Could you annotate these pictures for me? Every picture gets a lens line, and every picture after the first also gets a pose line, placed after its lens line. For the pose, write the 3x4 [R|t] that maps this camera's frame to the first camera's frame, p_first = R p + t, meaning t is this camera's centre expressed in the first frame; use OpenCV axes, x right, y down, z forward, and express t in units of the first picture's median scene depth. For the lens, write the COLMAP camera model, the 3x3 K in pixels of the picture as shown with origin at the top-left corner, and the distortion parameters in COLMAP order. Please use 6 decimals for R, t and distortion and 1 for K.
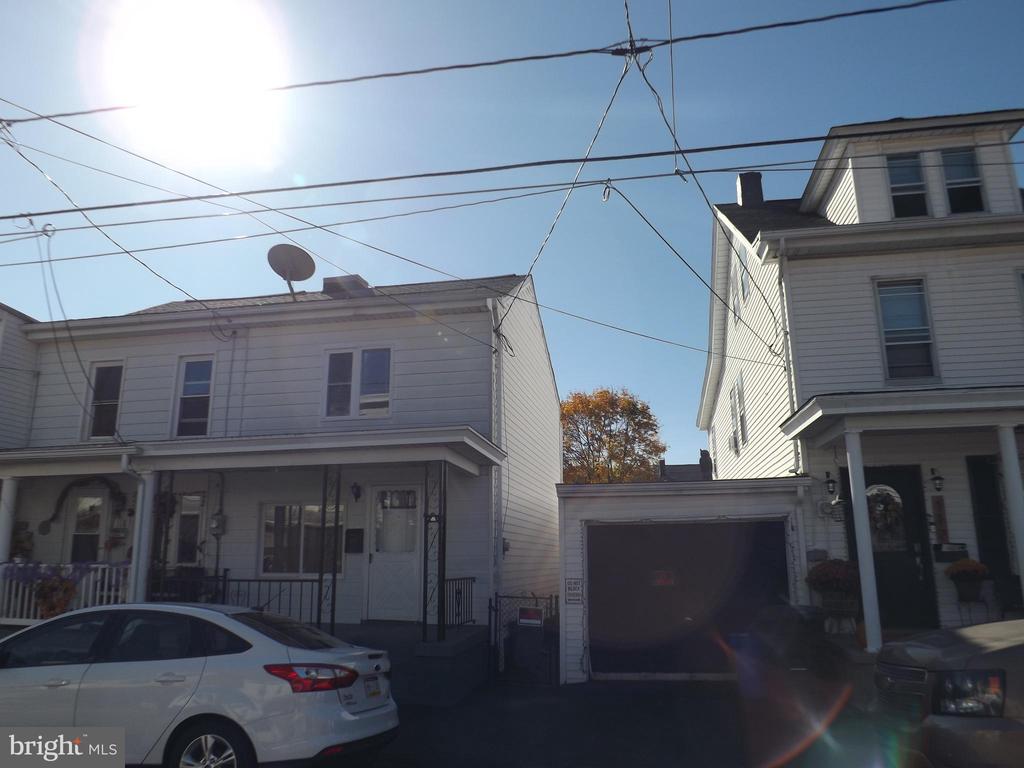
lens RADIAL K [[740.6, 0, 502.7], [0, 740.6, 389.8], [0, 0, 1]] dist [-0.045756, 0.002997]
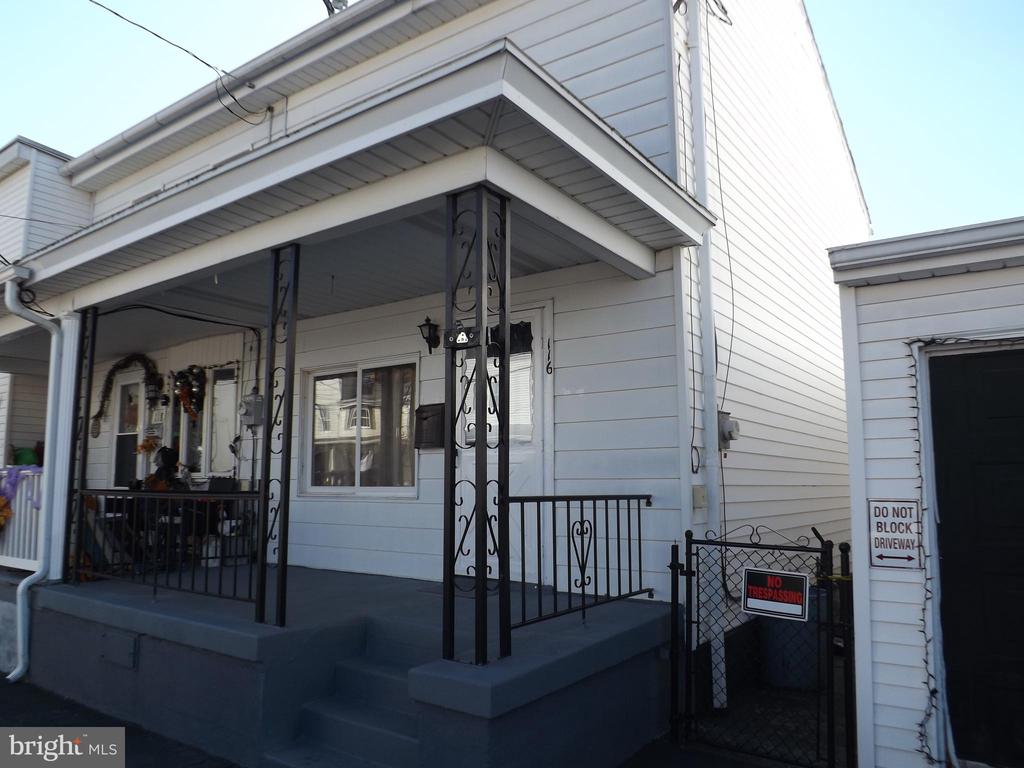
lens RADIAL K [[740.6, 0, 502.7], [0, 740.6, 389.8], [0, 0, 1]] dist [-0.045756, 0.002997]
pose [[0.916439, -0.045811, -0.397544, 0.058141], [0.084230, 0.993253, 0.079712, 0.138641], [0.391211, -0.106536, 0.914114, 0.531085]]
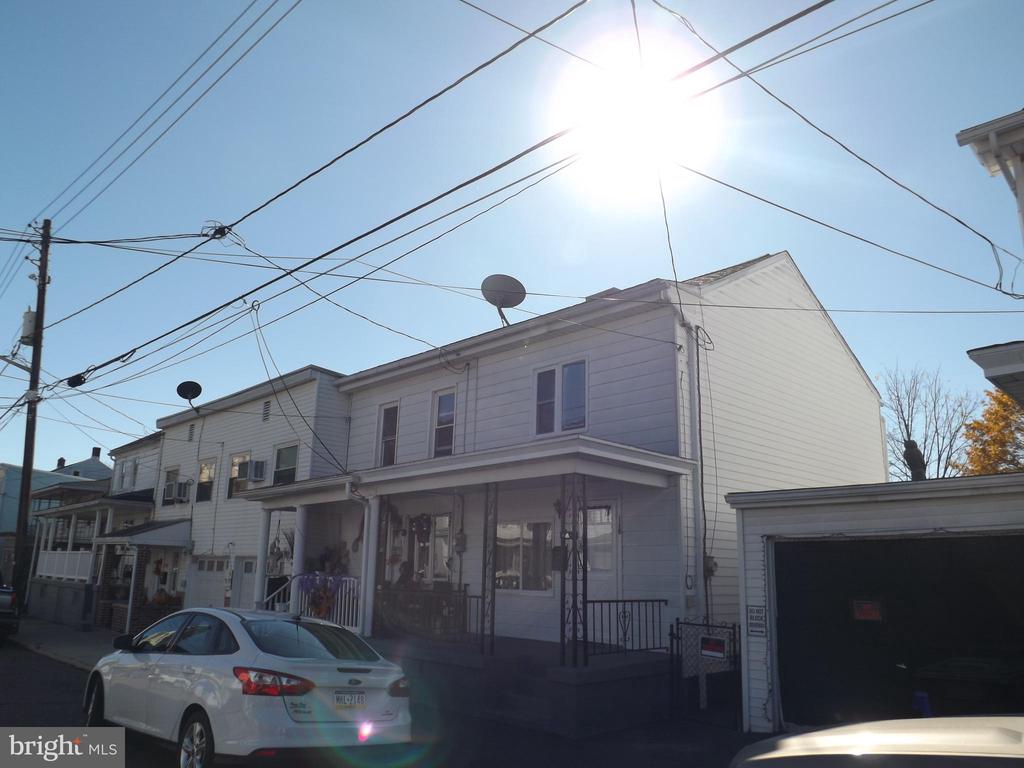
lens RADIAL K [[745.9, 0, 511.9], [0, 745.9, 397.5], [0, 0, 1]] dist [-0.043989, 0.002230]
pose [[0.828326, -0.107564, -0.549823, 0.312336], [0.100811, 0.993994, -0.042584, 0.025880], [0.551102, -0.020154, 0.834195, 0.136779]]
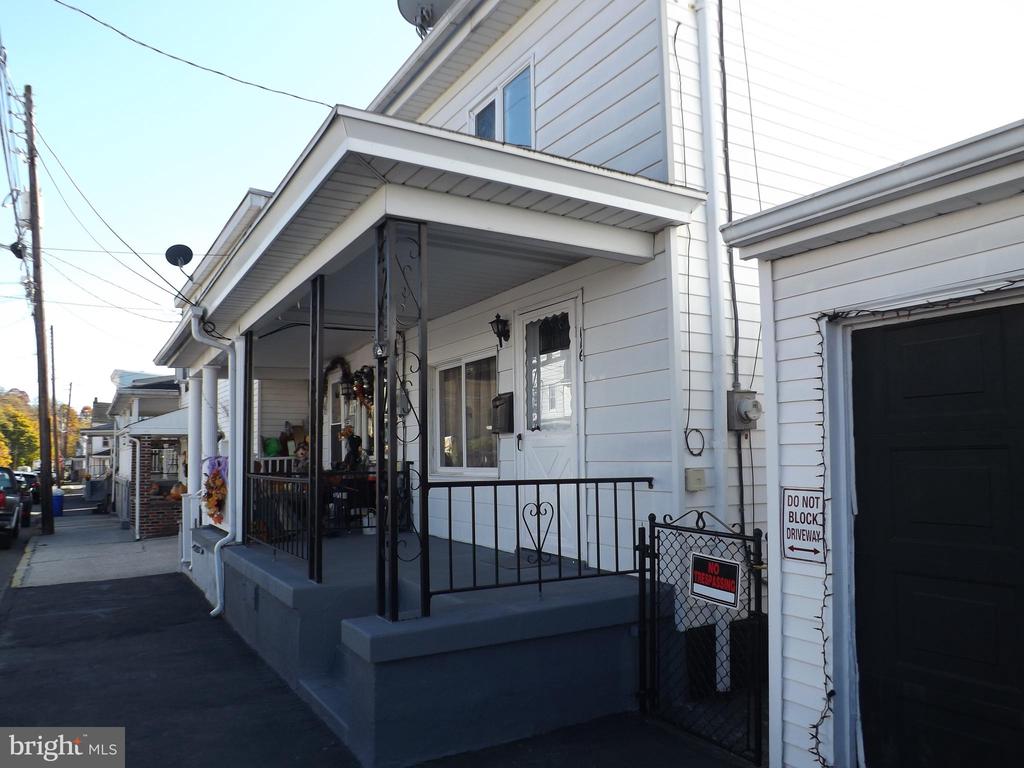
lens RADIAL K [[738.2, 0, 496.2], [0, 738.2, 403.7], [0, 0, 1]] dist [-0.042378, -0.002236]
pose [[0.665851, -0.055474, -0.744020, 0.226320], [0.172803, 0.981582, 0.081460, 0.146456], [0.725797, -0.182809, 0.663173, 0.602180]]
